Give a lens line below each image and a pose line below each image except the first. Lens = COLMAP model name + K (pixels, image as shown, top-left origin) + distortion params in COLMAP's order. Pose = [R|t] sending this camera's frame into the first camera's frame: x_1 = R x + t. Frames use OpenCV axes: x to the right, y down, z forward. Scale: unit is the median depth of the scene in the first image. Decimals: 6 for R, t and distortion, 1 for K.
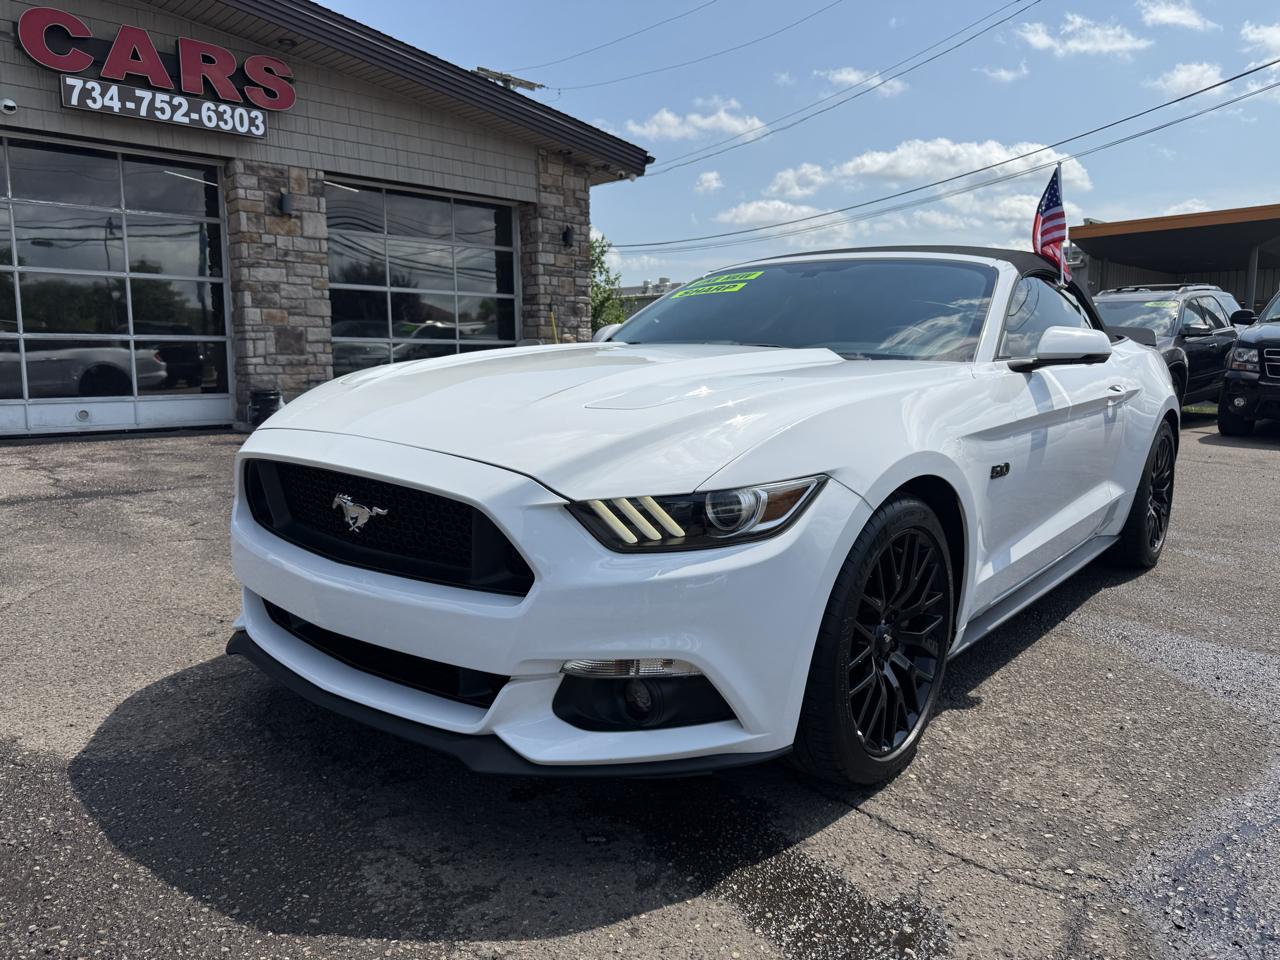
lens RADIAL K [[911.6, 0, 643.5], [0, 911.6, 499.5], [0, 0, 1]] dist [0.018750, -0.037761]
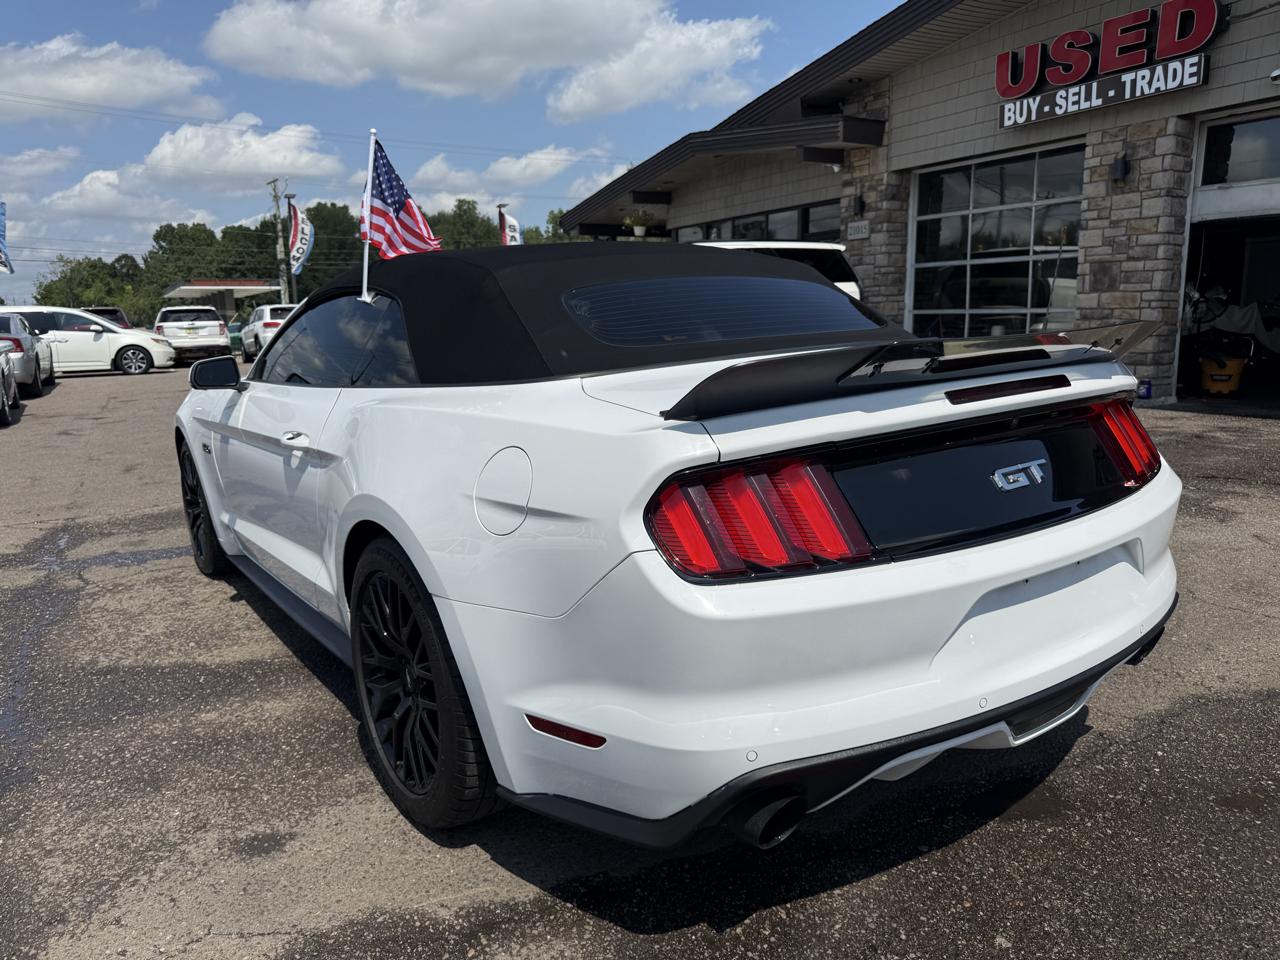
lens RADIAL K [[909.6, 0, 633.2], [0, 909.6, 489.2], [0, 0, 1]] dist [-0.000026, -0.011548]
pose [[-0.275654, 0.176560, -0.944903, 0.415392], [-0.125654, 0.967934, 0.217520, -0.098833], [0.953009, 0.178691, -0.244629, 0.518064]]
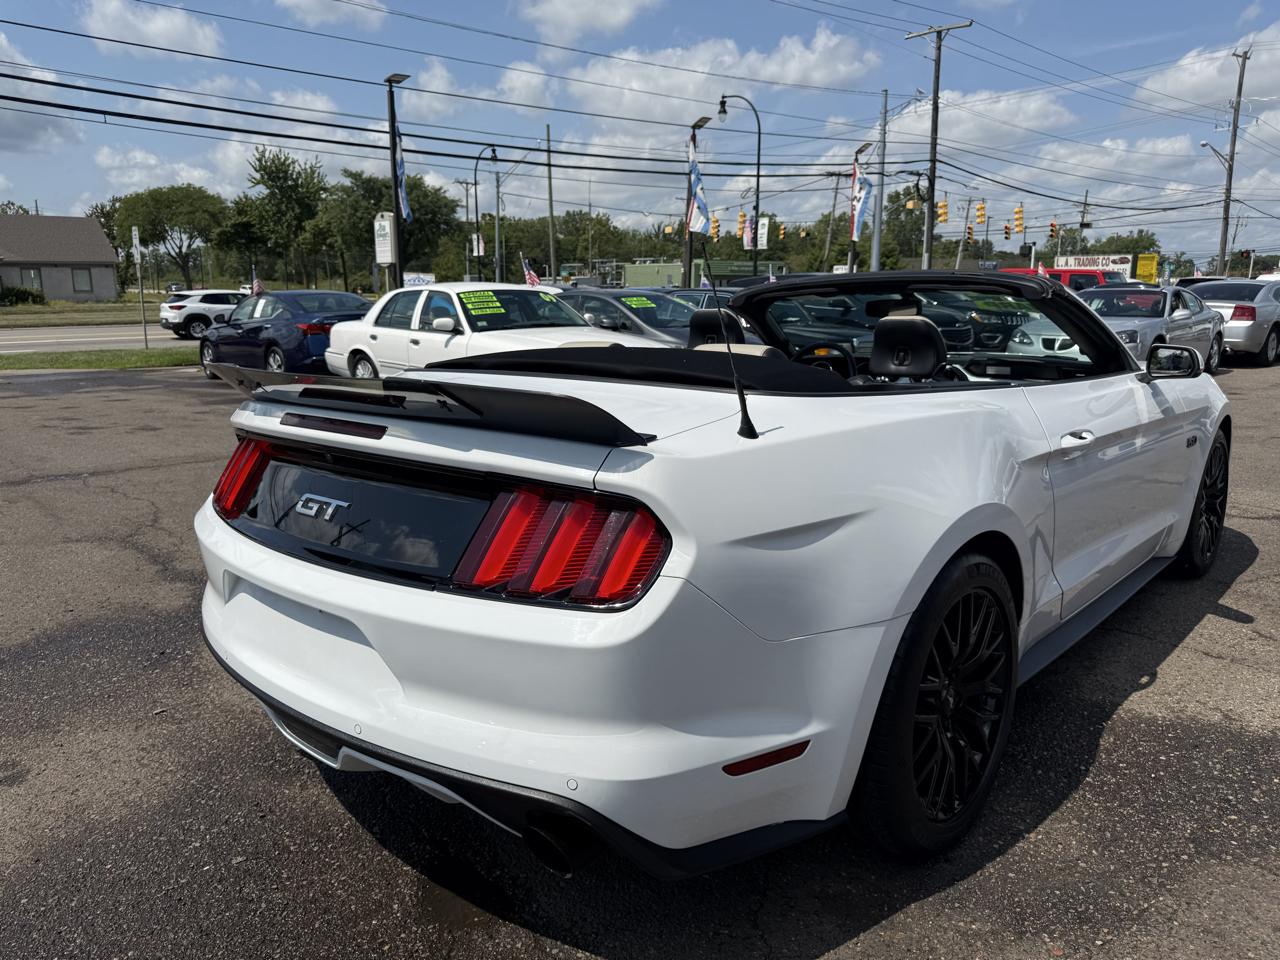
lens RADIAL K [[909.6, 0, 639.2], [0, 909.6, 474.7], [0, 0, 1]] dist [-0.000026, -0.011548]
pose [[-0.997420, -0.015960, 0.069996, 0.143661], [0.008623, 0.941287, 0.337496, -0.142085], [-0.071273, 0.337229, -0.938721, 0.718656]]
